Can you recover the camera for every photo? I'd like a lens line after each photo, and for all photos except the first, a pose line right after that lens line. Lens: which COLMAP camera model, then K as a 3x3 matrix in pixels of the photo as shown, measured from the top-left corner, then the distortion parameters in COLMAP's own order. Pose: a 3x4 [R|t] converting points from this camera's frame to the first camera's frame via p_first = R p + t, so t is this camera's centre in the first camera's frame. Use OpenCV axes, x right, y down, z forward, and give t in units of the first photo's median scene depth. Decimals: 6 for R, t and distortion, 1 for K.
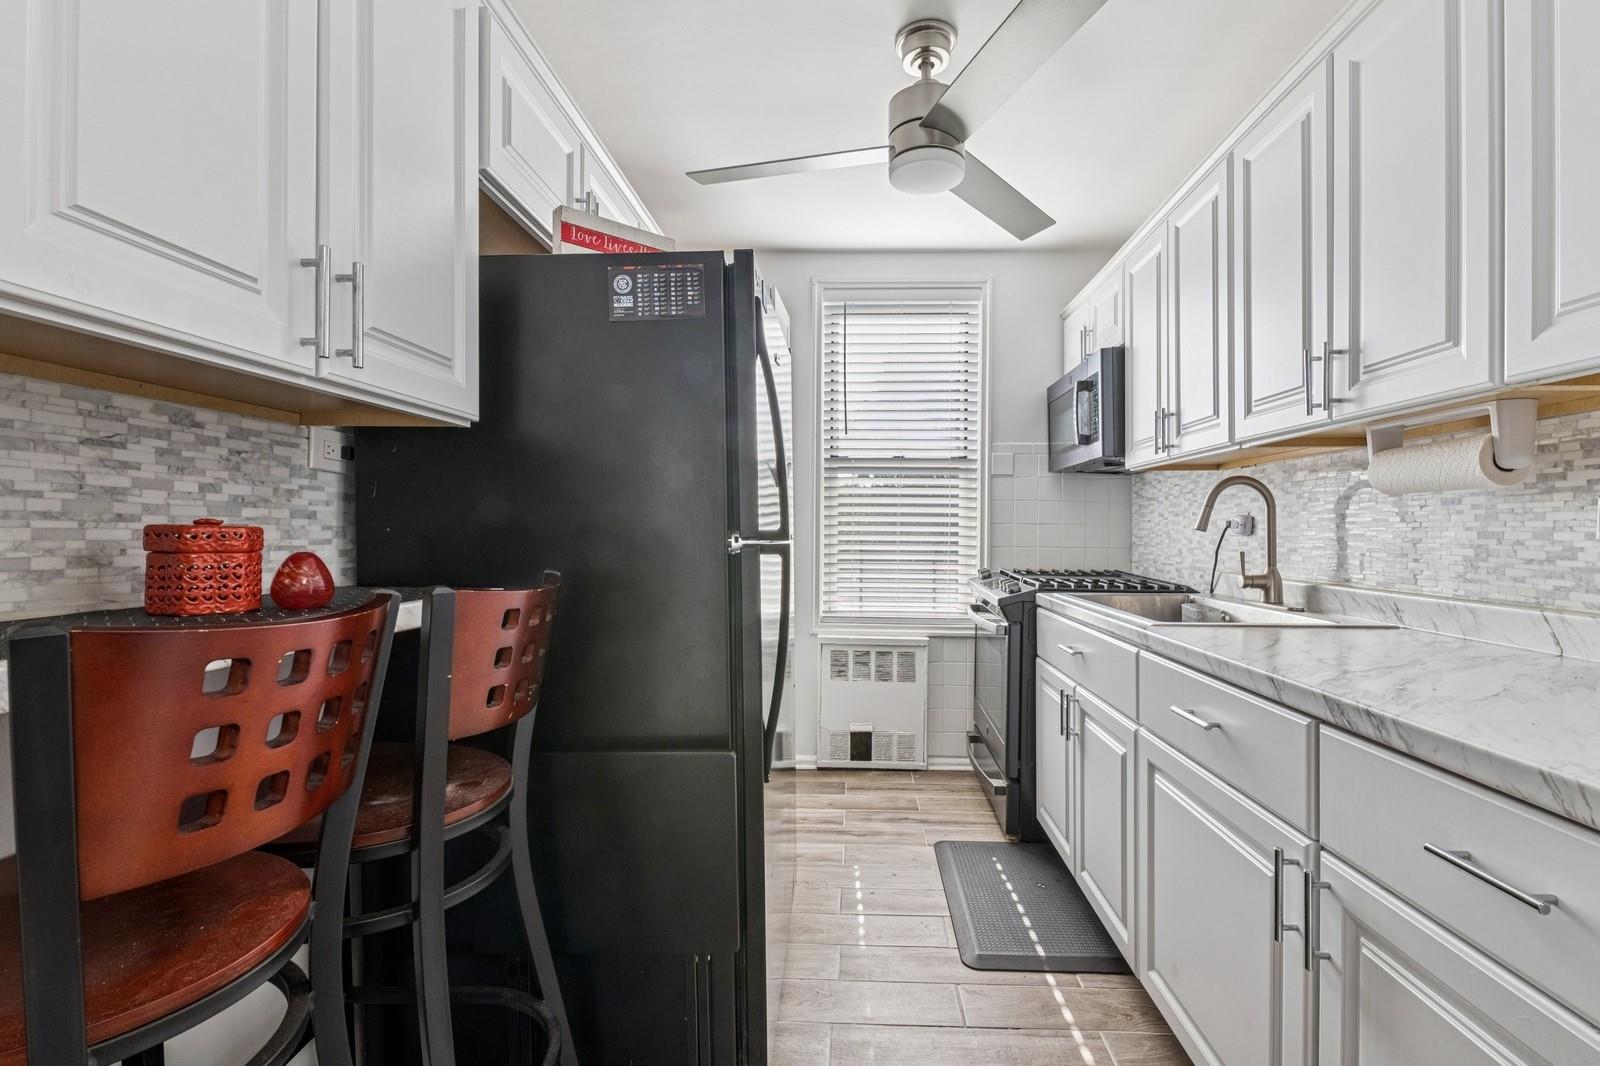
lens RADIAL K [[697.3, 0, 827.3], [0, 697.3, 511.5], [0, 0, 1]] dist [-0.000756, -0.007860]
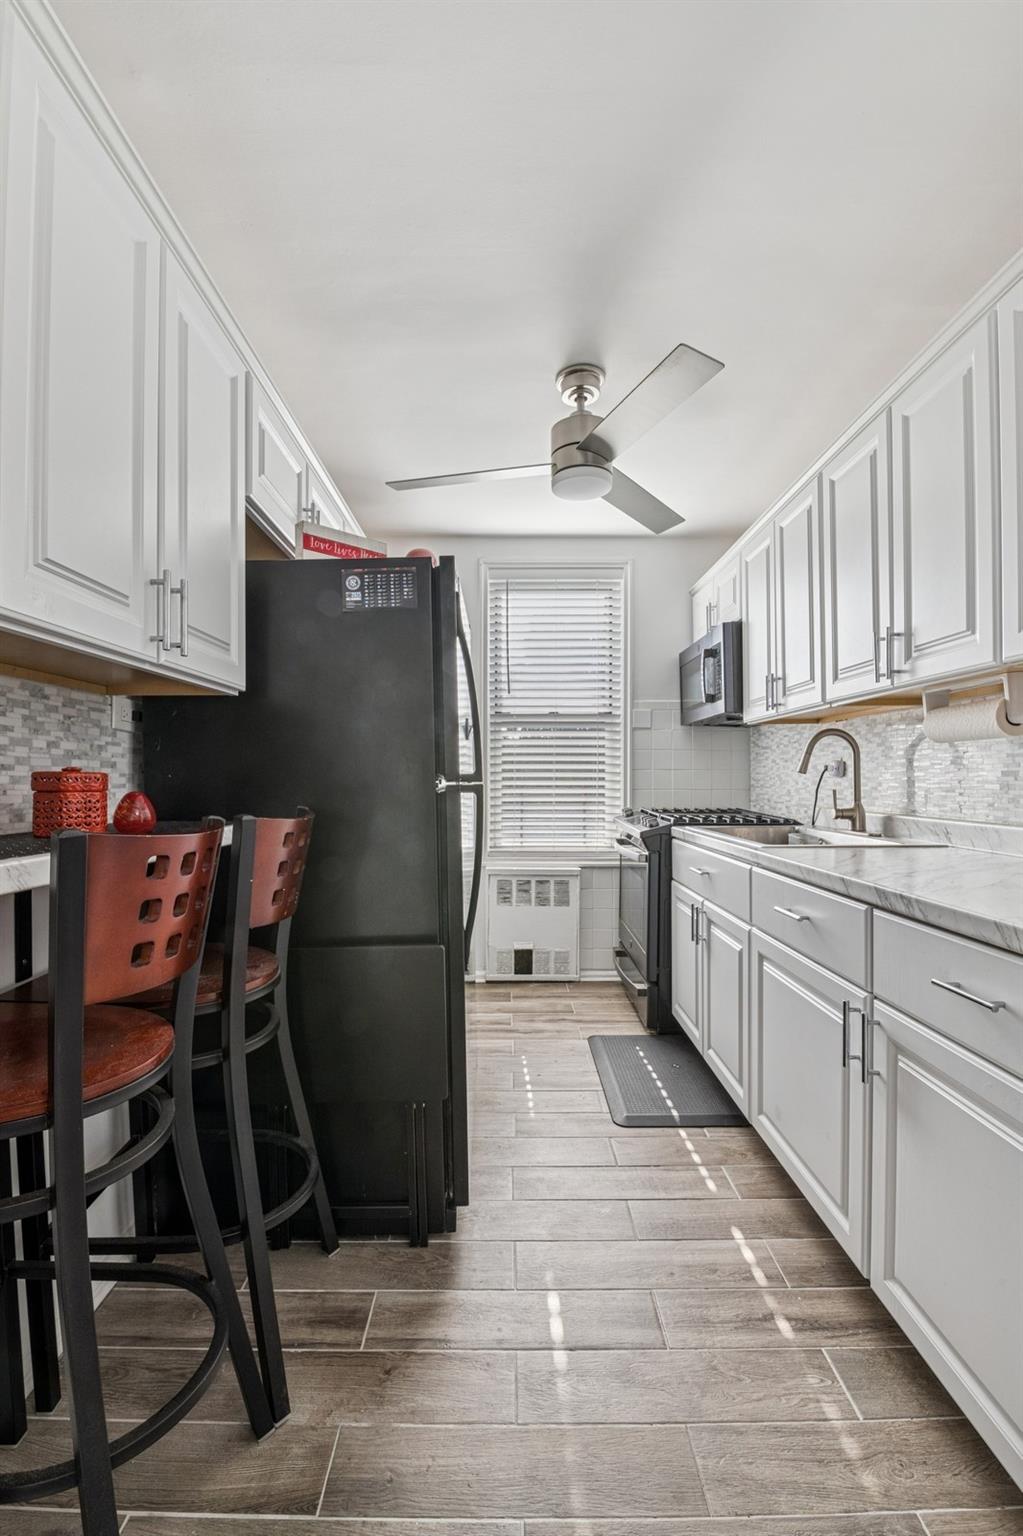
lens RADIAL K [[645.8, 0, 511.5], [0, 645.8, 768.0], [0, 0, 1]] dist [-0.037541, 0.000026]
pose [[0.998680, -0.008774, 0.050601, -0.044622], [0.008251, 0.999911, 0.010528, 0.002791], [-0.050688, -0.010097, 0.998663, -0.134744]]
